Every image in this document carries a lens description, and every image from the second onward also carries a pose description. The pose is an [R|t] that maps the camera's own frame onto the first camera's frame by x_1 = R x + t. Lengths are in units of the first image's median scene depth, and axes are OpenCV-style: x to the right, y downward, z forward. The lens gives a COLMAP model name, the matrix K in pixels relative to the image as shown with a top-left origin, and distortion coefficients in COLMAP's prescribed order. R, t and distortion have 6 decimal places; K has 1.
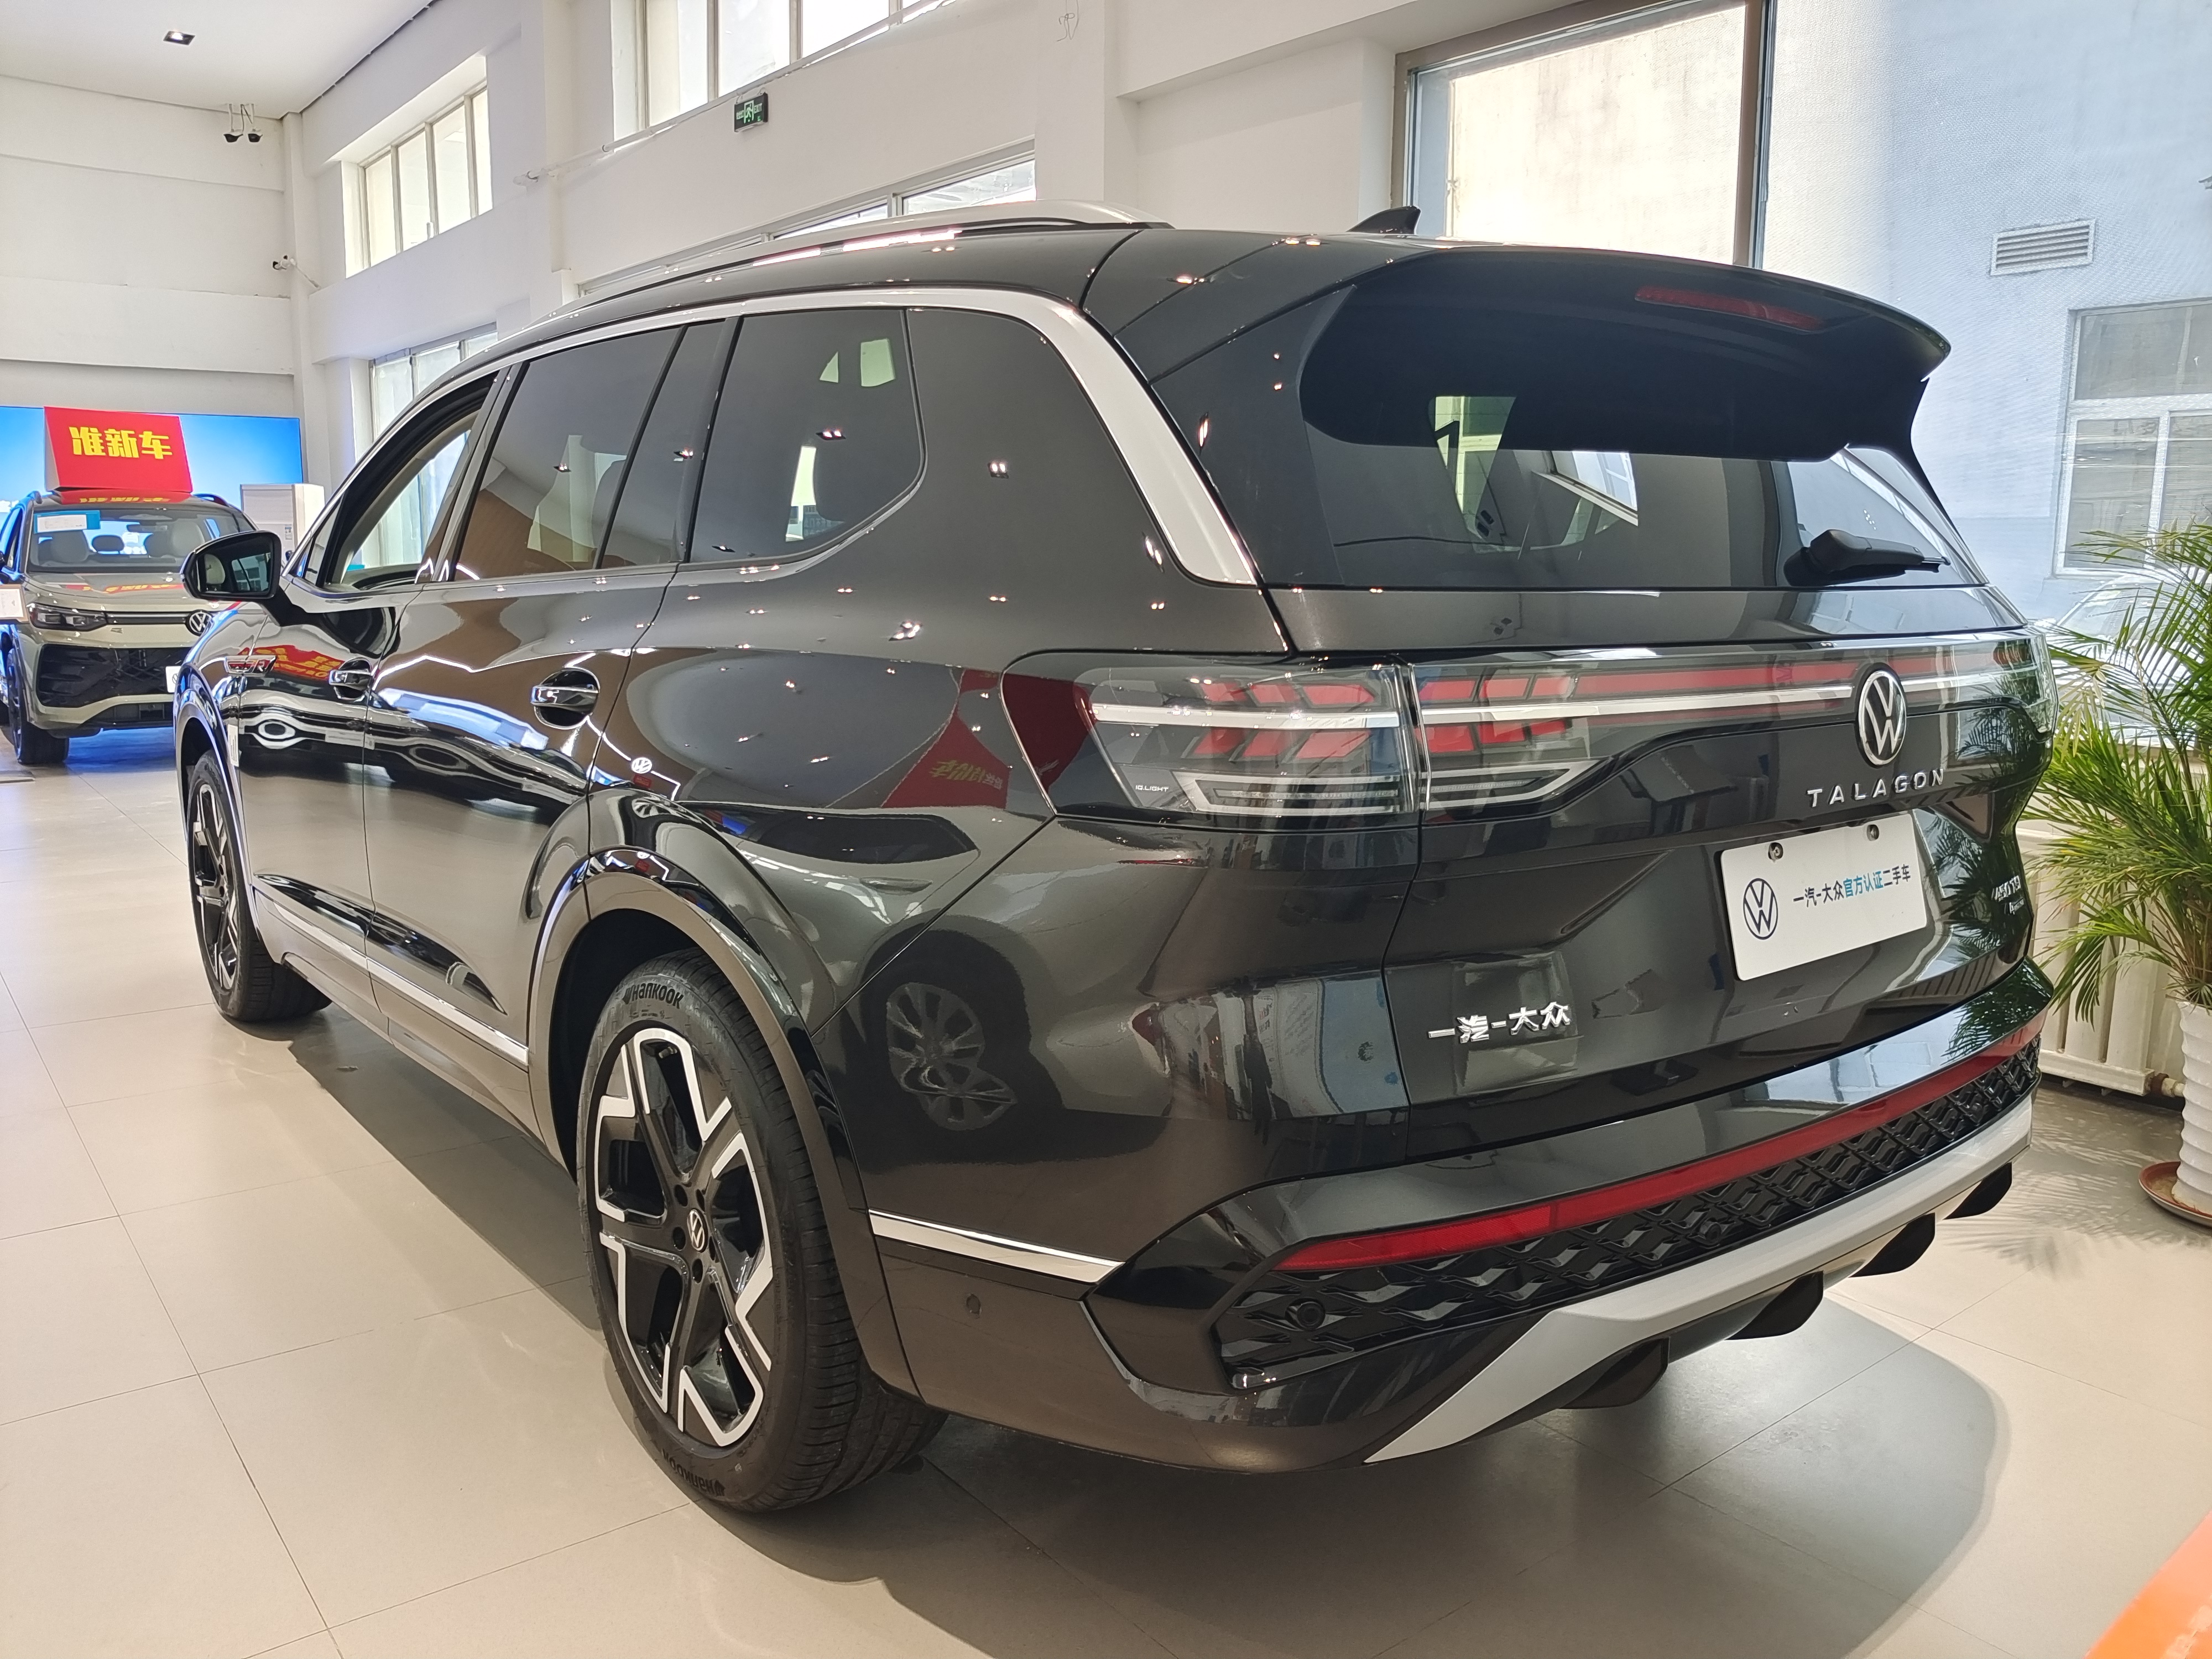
lens RADIAL K [[1607.1, 0, 1106.0], [0, 1607.1, 829.5], [0, 0, 1]] dist [0.071036, -0.137694]
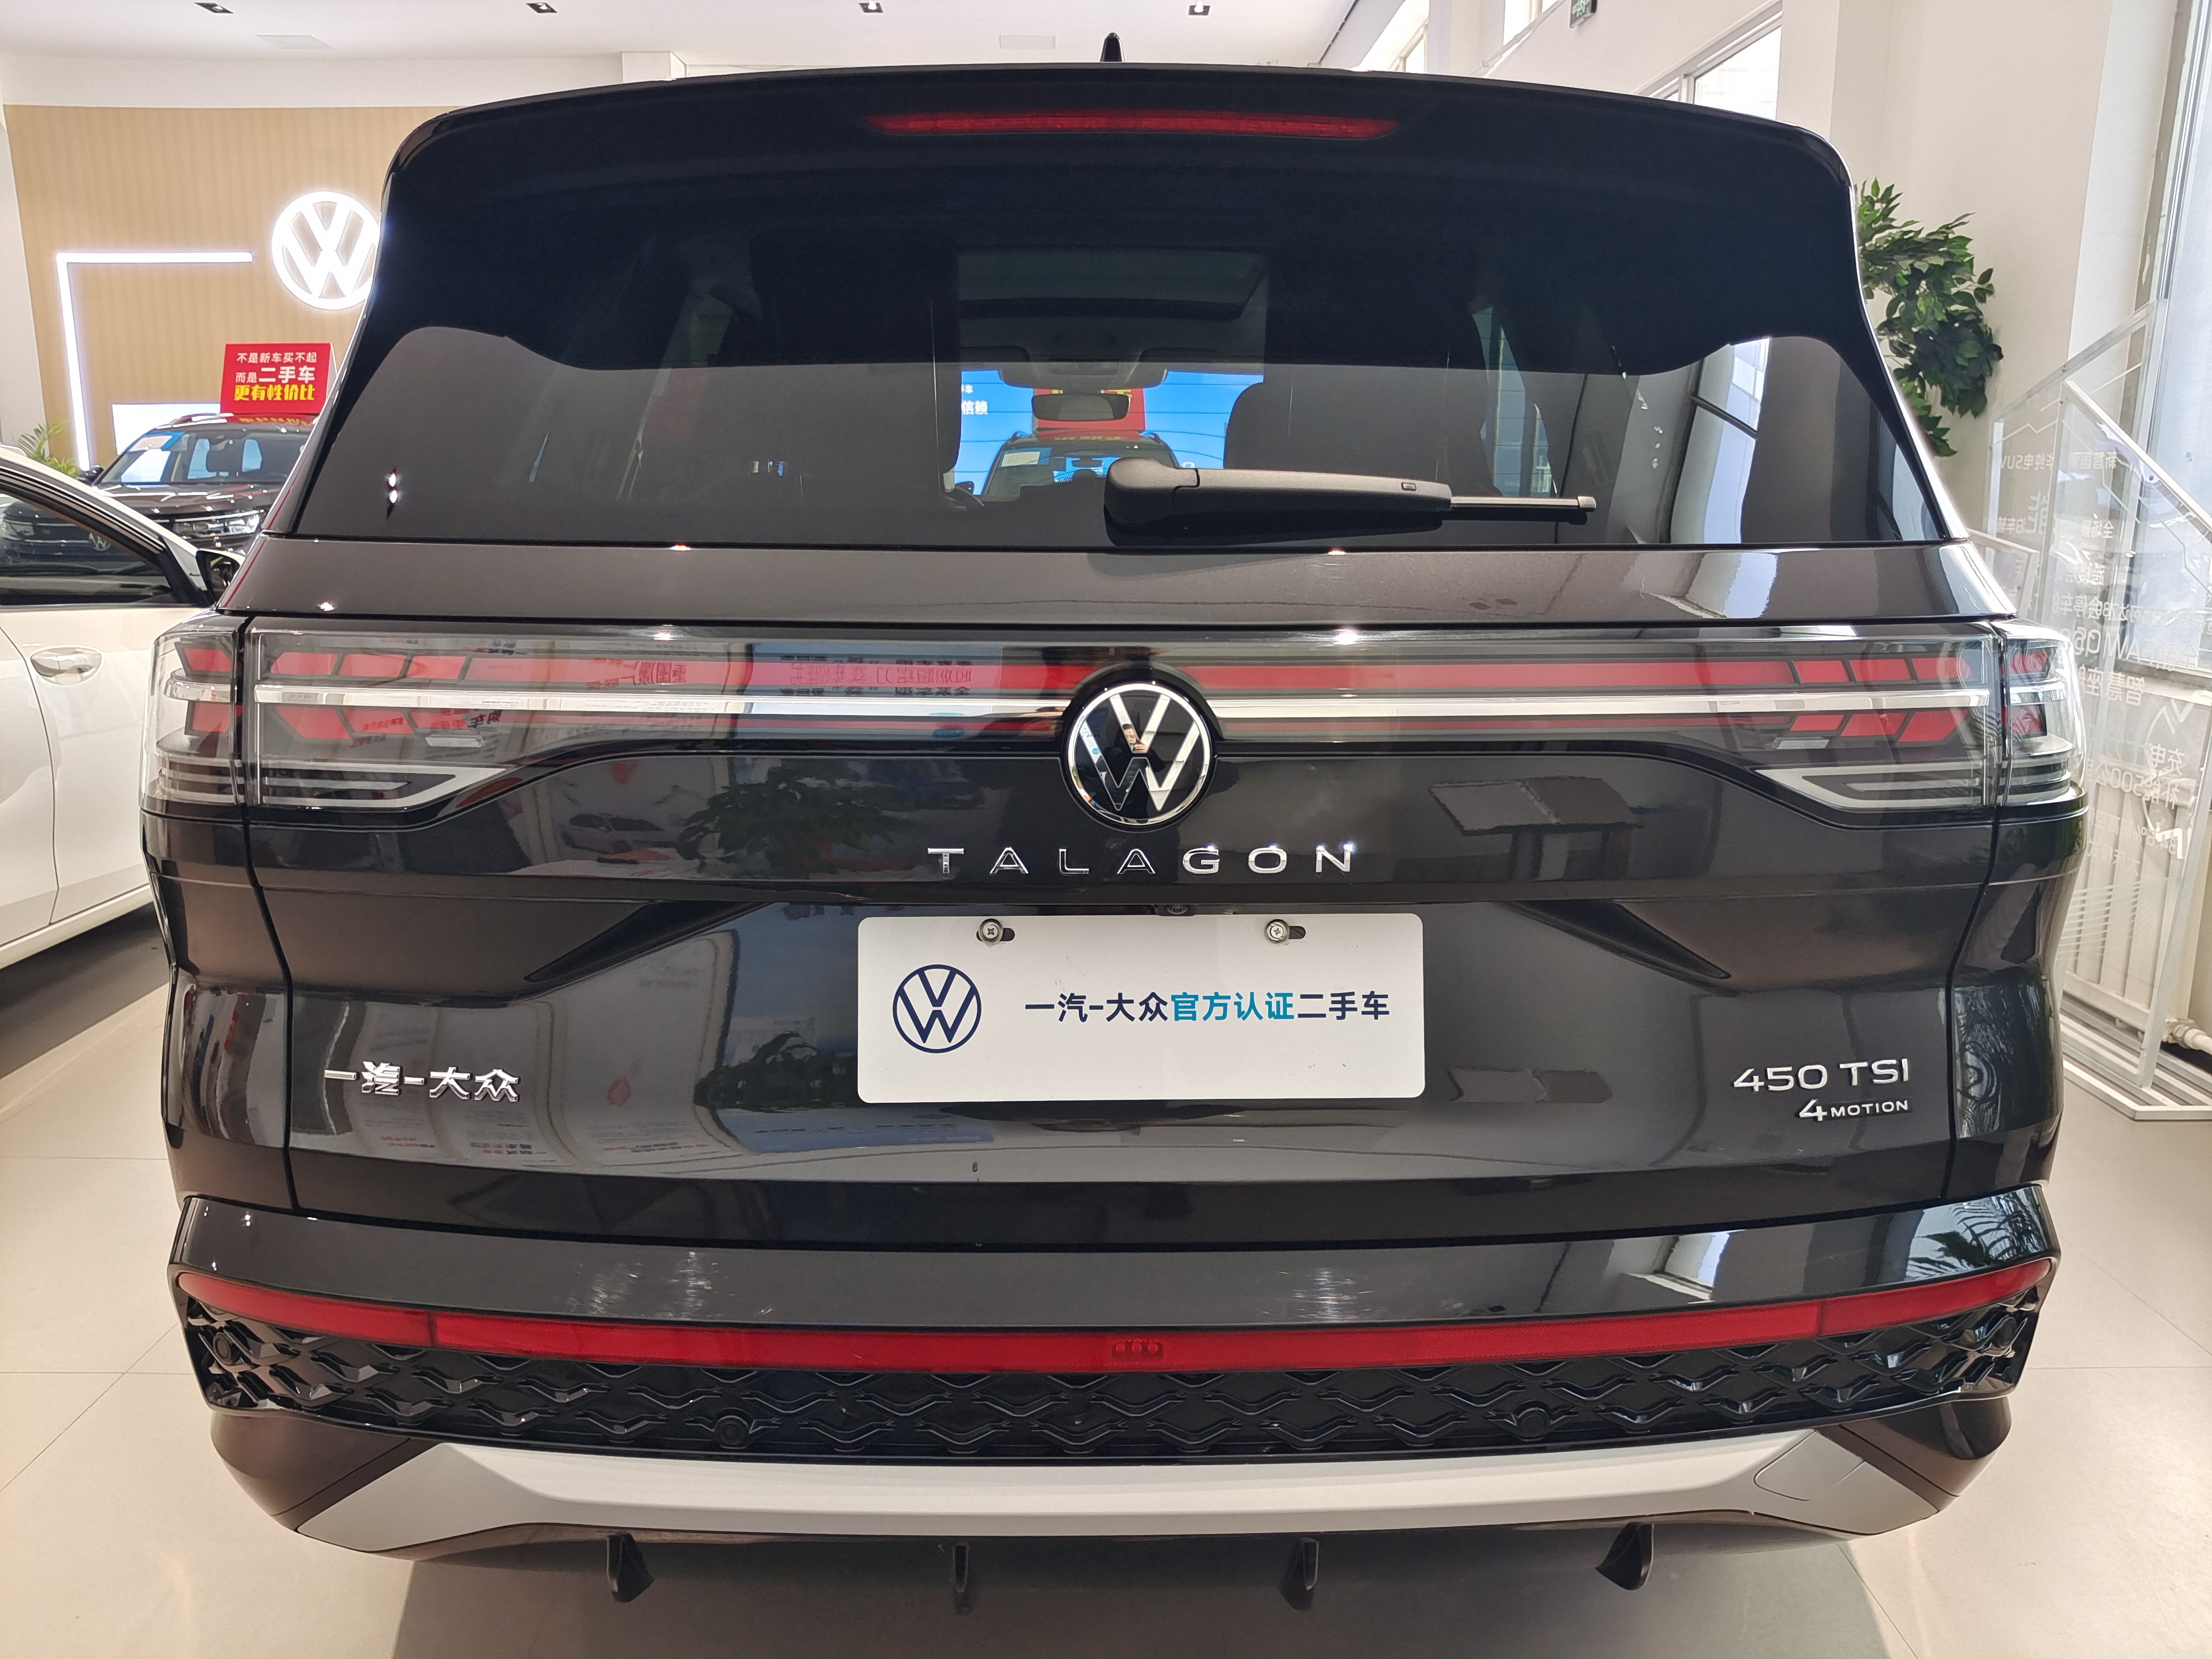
lens RADIAL K [[1607.1, 0, 1106.0], [0, 1607.1, 829.5], [0, 0, 1]] dist [0.071036, -0.137694]
pose [[0.800478, 0.124427, -0.586304, 0.860854], [-0.099178, 0.992227, 0.075167, -0.087337], [0.591100, -0.002021, 0.806596, 0.482563]]
